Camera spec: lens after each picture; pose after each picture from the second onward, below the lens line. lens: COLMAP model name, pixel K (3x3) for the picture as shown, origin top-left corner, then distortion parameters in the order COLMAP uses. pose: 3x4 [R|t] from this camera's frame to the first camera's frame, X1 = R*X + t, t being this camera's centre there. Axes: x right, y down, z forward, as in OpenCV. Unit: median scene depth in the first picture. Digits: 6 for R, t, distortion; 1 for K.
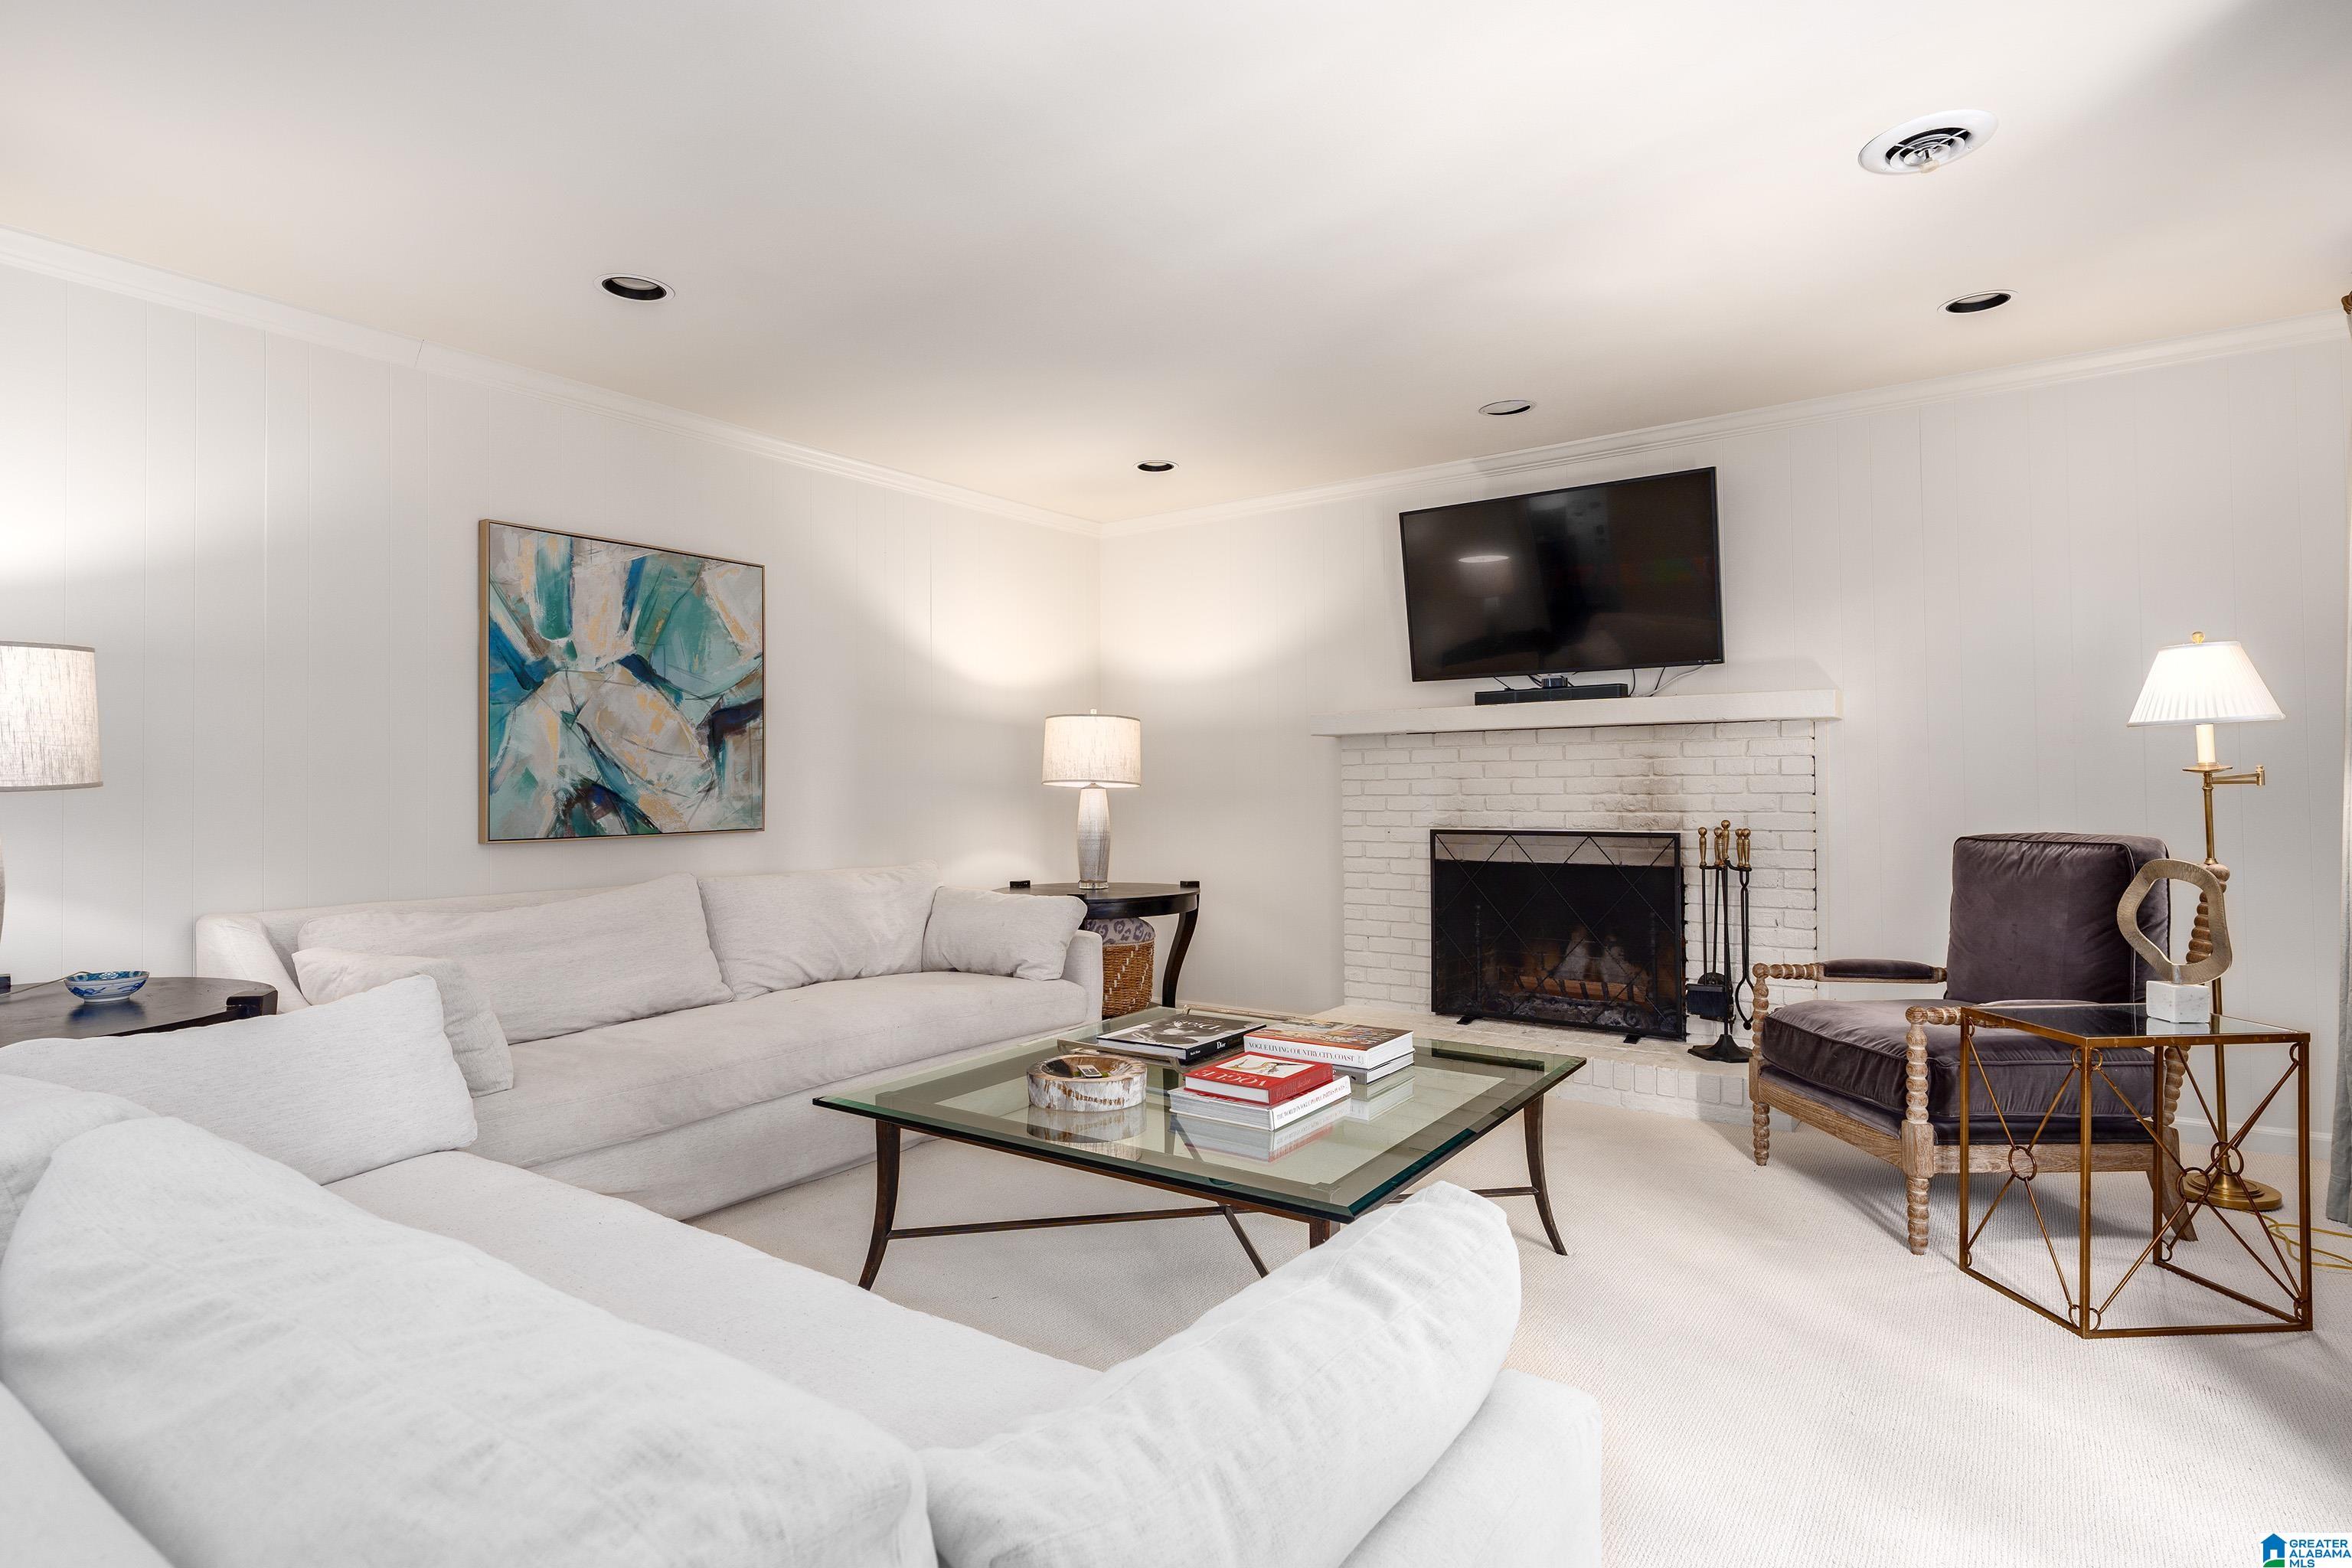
lens RADIAL K [[1227.8, 0, 1175.1], [0, 1227.8, 773.5], [0, 0, 1]] dist [0.003502, 0.000263]
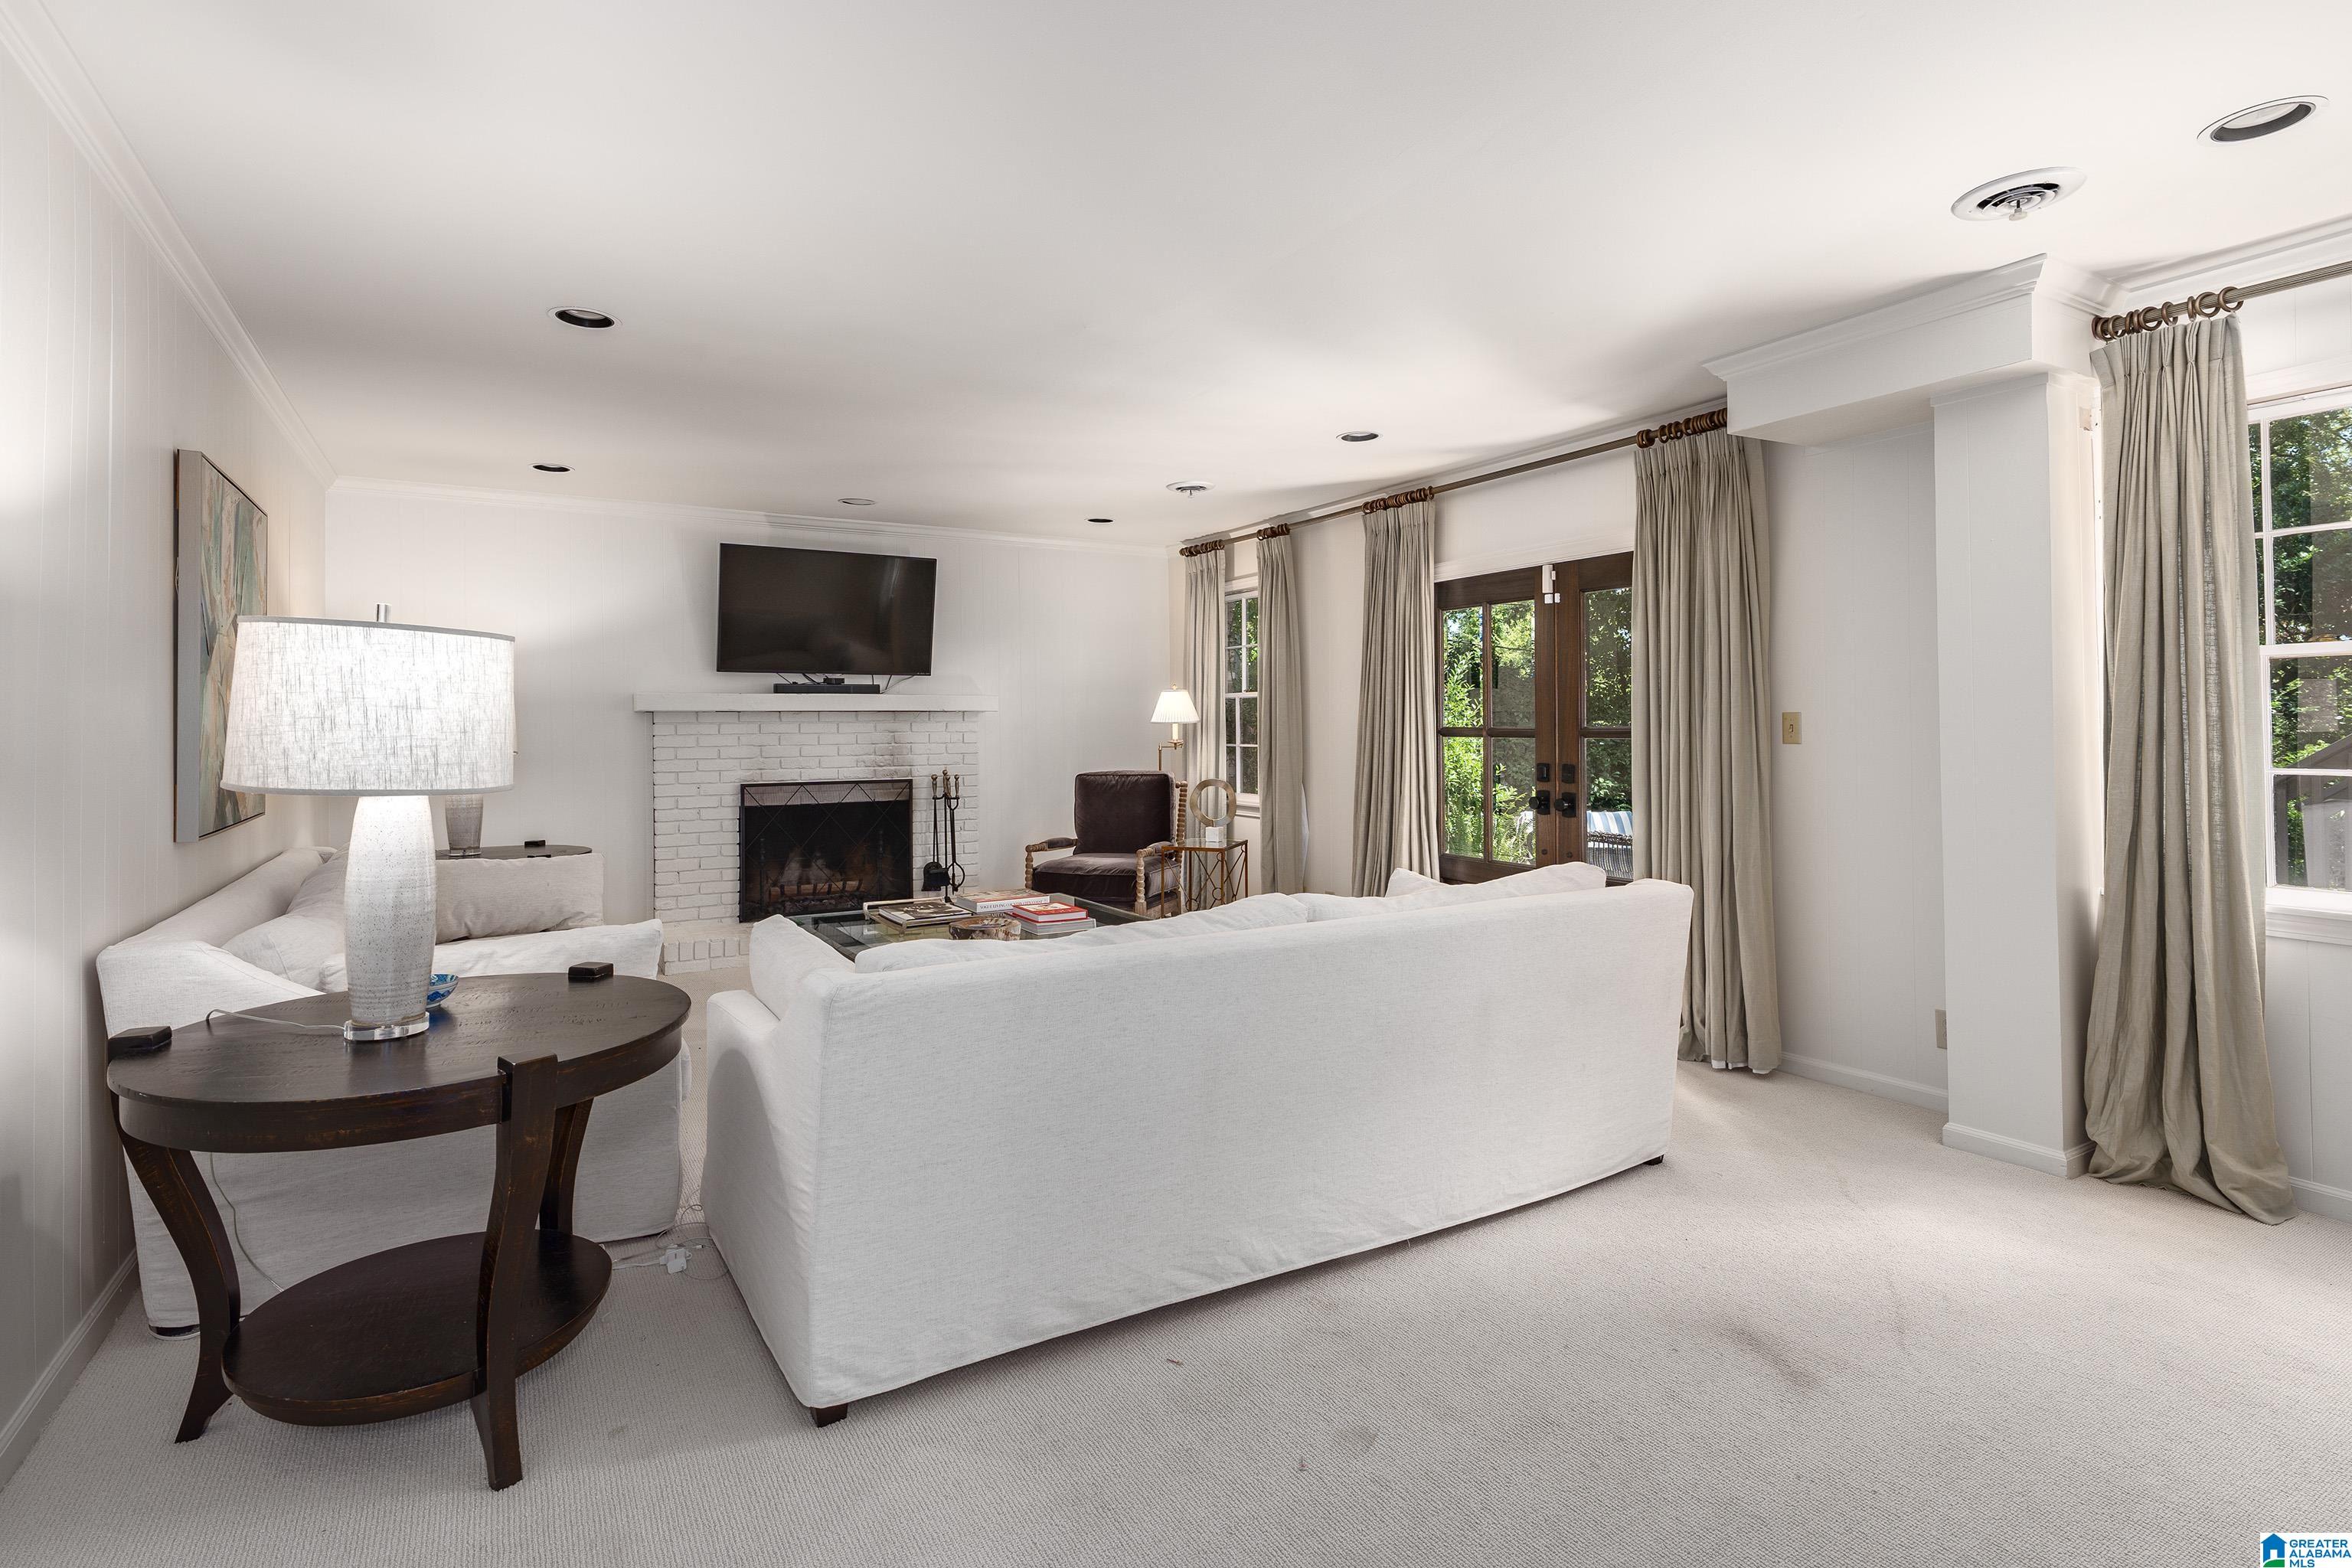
lens RADIAL K [[1112.2, 0, 1164.6], [0, 1112.2, 724.0], [0, 0, 1]] dist [-0.000557, -0.000015]
pose [[0.403553, 0.008417, 0.914918, -0.758083], [-0.006821, 0.999958, -0.006191, -0.016585], [-0.914931, -0.003743, 0.403593, 0.093223]]
